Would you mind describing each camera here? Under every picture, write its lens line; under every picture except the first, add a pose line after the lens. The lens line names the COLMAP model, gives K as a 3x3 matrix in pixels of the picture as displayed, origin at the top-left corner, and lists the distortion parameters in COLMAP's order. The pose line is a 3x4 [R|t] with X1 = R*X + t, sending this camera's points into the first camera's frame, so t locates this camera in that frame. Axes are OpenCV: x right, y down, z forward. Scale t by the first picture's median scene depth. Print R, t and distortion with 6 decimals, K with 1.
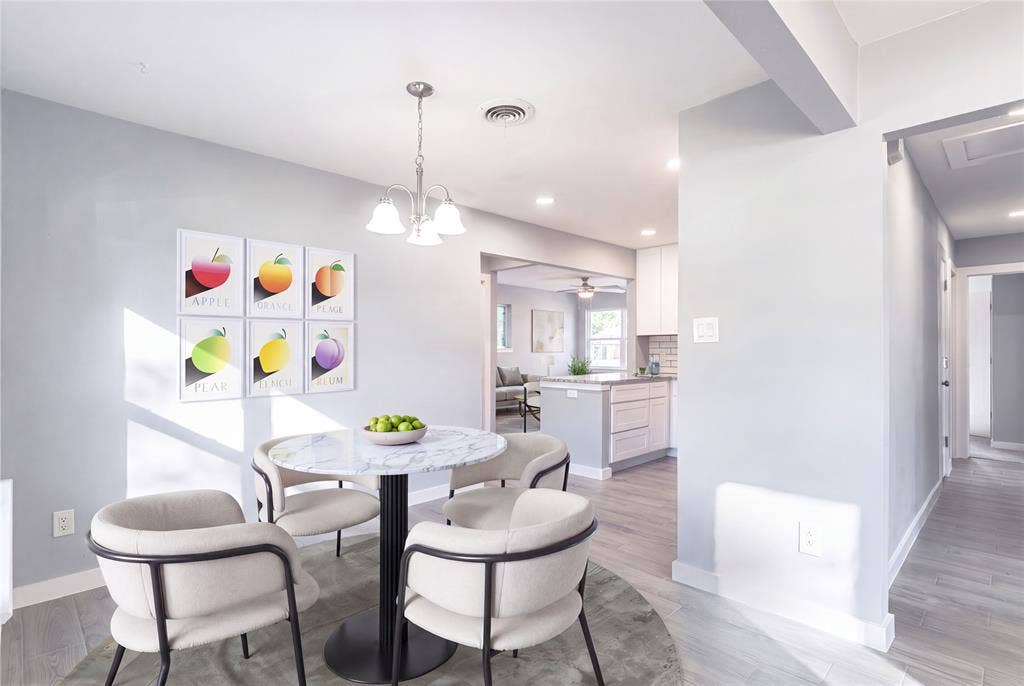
lens RADIAL K [[495.6, 0, 512.2], [0, 495.6, 343.0], [0, 0, 1]] dist [-0.004885, -0.000664]
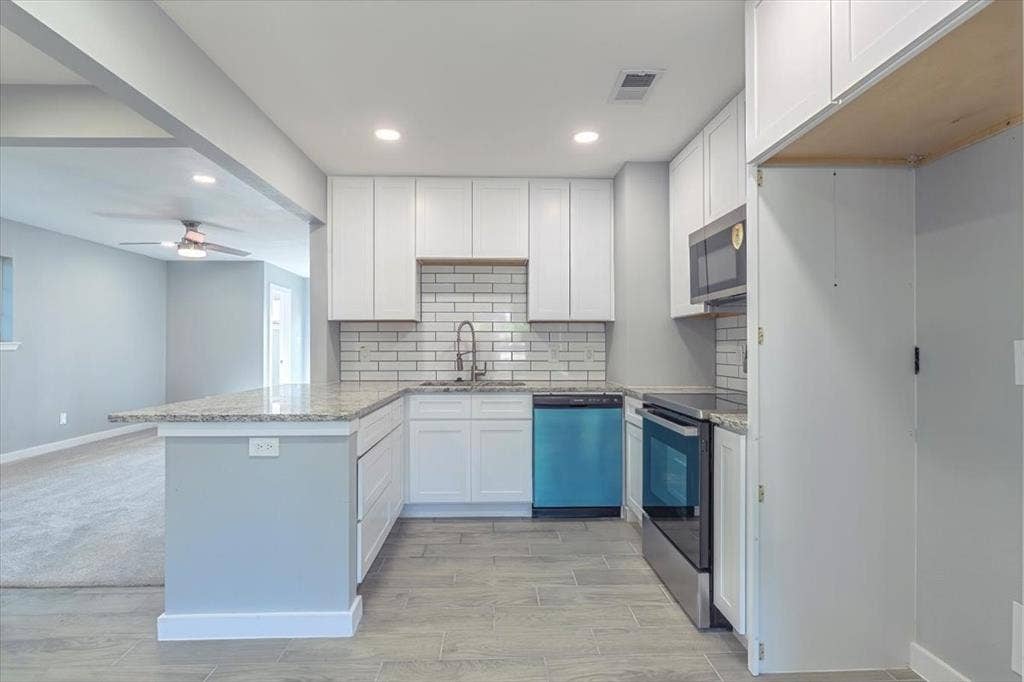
lens RADIAL K [[495.6, 0, 507.4], [0, 495.6, 338.0], [0, 0, 1]] dist [-0.004885, -0.000664]
pose [[0.681523, -0.003995, 0.731786, -0.041179], [0.007283, 0.999973, -0.001324, 0.009852], [-0.731760, 0.006232, 0.681533, 0.496055]]
